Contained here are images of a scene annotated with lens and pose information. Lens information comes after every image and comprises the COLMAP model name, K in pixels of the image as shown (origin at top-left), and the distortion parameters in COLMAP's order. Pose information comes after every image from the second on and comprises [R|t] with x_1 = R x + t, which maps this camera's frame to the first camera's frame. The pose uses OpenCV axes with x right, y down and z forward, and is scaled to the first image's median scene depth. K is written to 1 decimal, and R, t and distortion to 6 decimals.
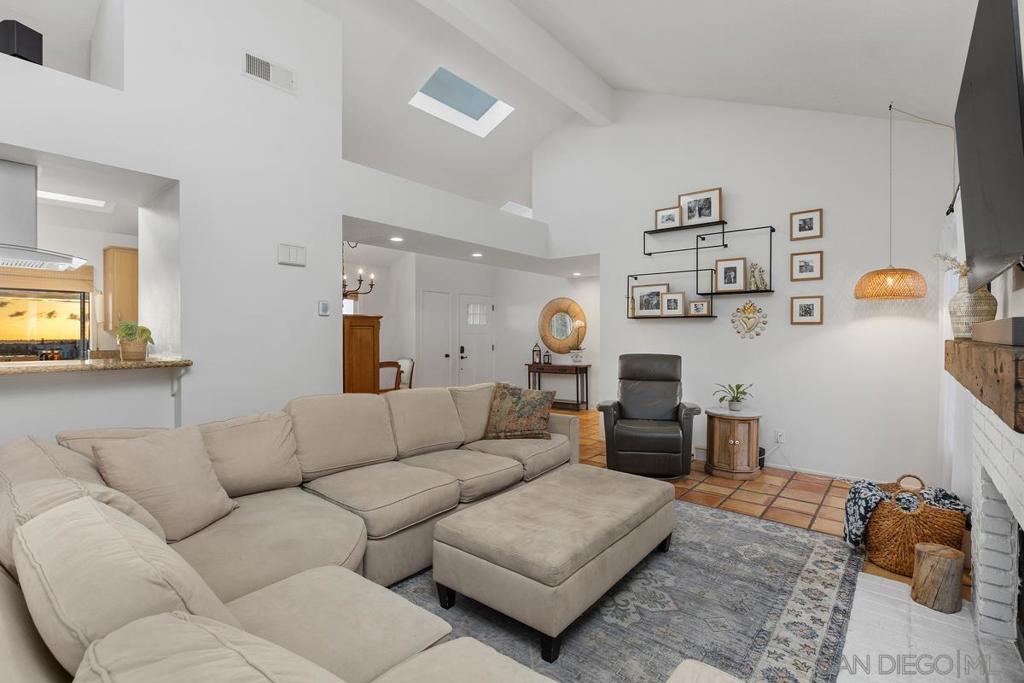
lens RADIAL K [[475.6, 0, 527.2], [0, 475.6, 345.1], [0, 0, 1]] dist [-0.001769, -0.000643]
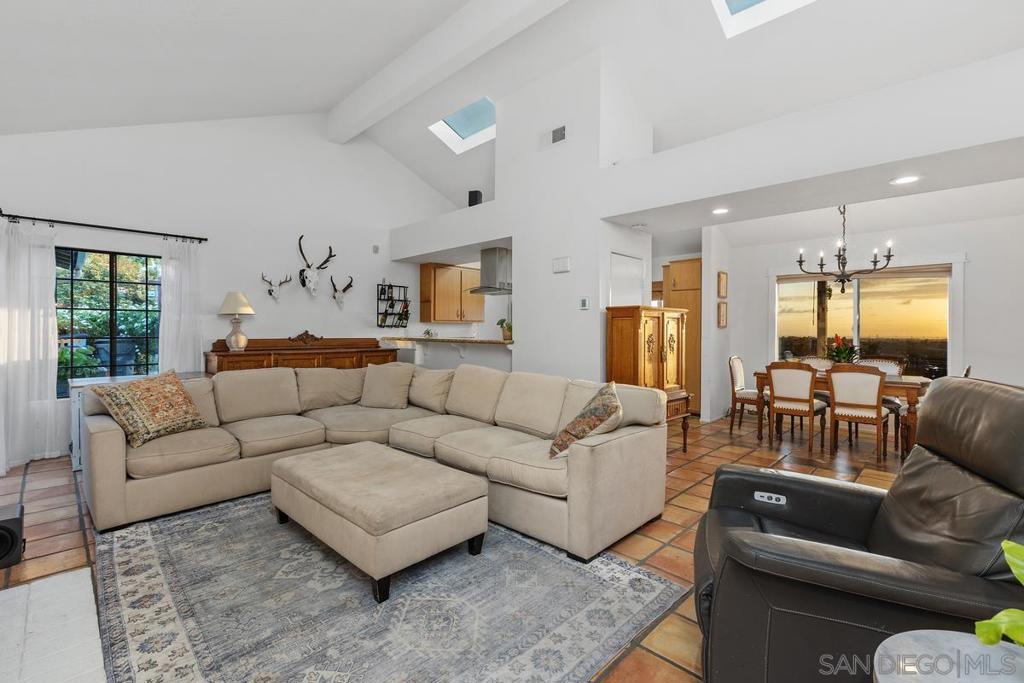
lens RADIAL K [[455.9, 0, 510.7], [0, 455.9, 332.1], [0, 0, 1]] dist [0.000810, 0.000317]
pose [[-0.109471, 0.008417, -0.993954, 1.169706], [-0.026161, 0.999593, 0.011346, -0.020231], [0.993646, 0.027245, -0.109206, 1.498324]]
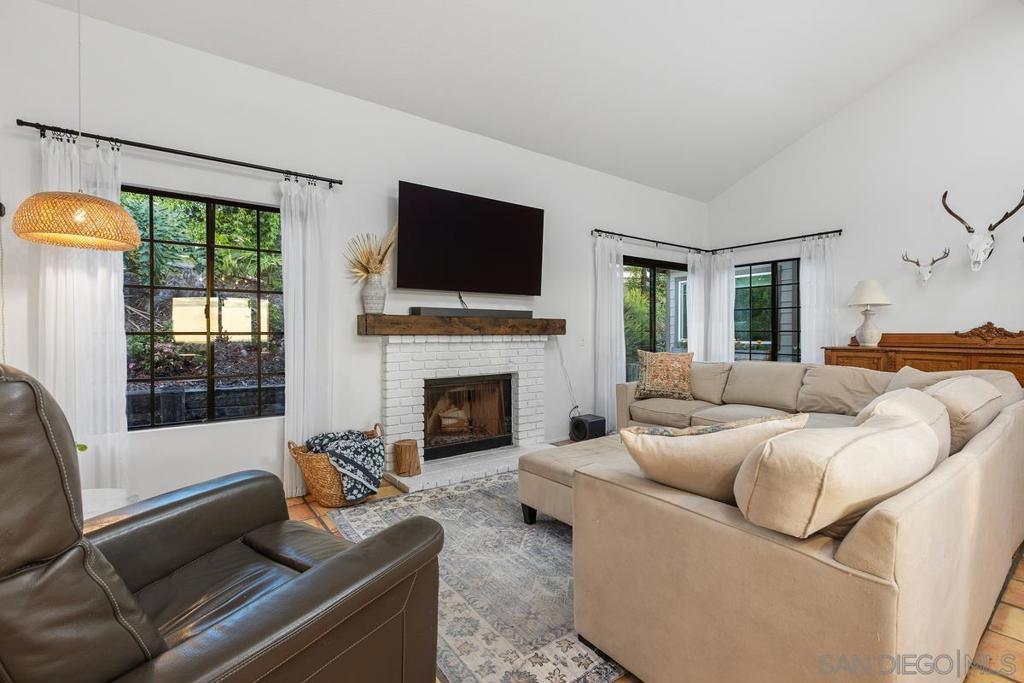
lens RADIAL K [[455.9, 0, 510.7], [0, 455.9, 332.1], [0, 0, 1]] dist [0.000810, 0.000317]
pose [[-0.961763, 0.003177, 0.273864, 0.075601], [0.008179, 0.999820, 0.017123, 0.022335], [-0.273760, 0.018708, -0.961616, 2.242197]]
